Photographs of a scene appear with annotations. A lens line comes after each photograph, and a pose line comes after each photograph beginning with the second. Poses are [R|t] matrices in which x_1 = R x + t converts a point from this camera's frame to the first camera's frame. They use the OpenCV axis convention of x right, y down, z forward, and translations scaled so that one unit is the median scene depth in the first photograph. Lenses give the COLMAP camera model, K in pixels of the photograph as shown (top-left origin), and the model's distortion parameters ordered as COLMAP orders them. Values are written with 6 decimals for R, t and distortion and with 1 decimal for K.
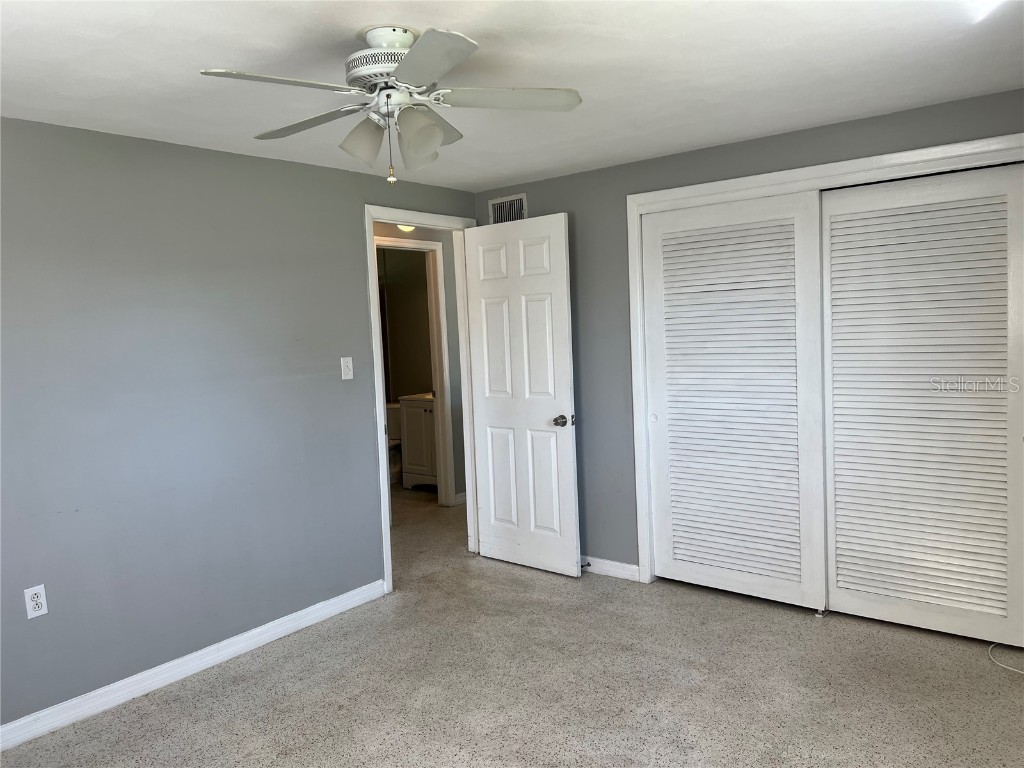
lens RADIAL K [[771.7, 0, 514.3], [0, 771.7, 385.9], [0, 0, 1]] dist [0.070809, -0.080046]
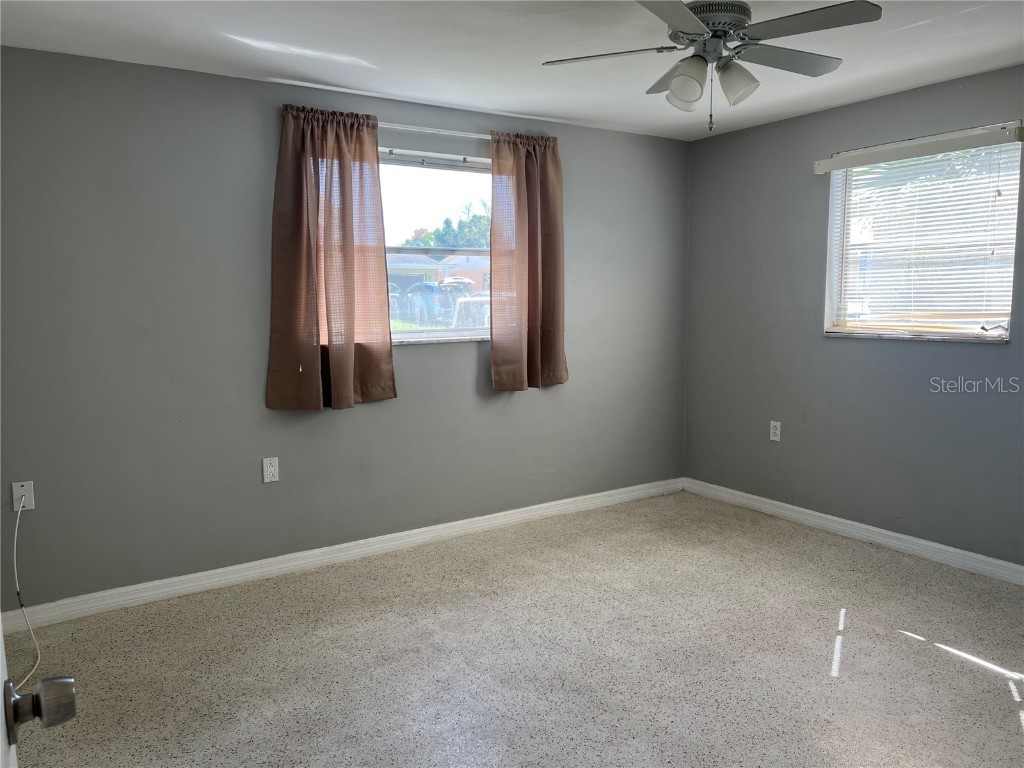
lens RADIAL K [[771.7, 0, 514.3], [0, 771.7, 385.9], [0, 0, 1]] dist [0.070809, -0.080046]
pose [[-0.952161, 0.018171, 0.305057, -0.174728], [0.076699, 0.980489, 0.180994, -0.086725], [-0.295816, 0.195733, -0.934977, 1.734071]]
